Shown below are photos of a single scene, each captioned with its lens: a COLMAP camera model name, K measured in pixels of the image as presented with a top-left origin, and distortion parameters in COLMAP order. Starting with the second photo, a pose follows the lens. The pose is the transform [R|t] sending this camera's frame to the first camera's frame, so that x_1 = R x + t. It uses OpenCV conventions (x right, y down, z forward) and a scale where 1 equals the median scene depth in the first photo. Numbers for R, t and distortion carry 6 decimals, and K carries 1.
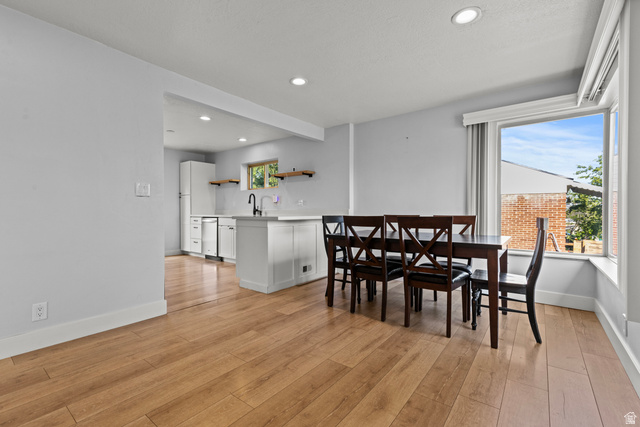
lens RADIAL K [[292.2, 0, 320.9], [0, 292.2, 211.4], [0, 0, 1]] dist [0.009719, -0.000728]
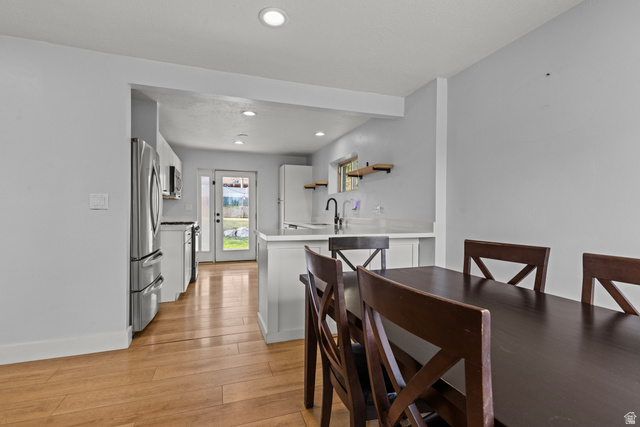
lens RADIAL K [[292.2, 0, 313.8], [0, 292.2, 212.1], [0, 0, 1]] dist [0.009719, -0.000728]
pose [[0.821835, 0.006305, -0.569691, 0.210065], [-0.006911, 0.999976, 0.001098, -0.024720], [0.569684, 0.003035, 0.821858, 0.330452]]
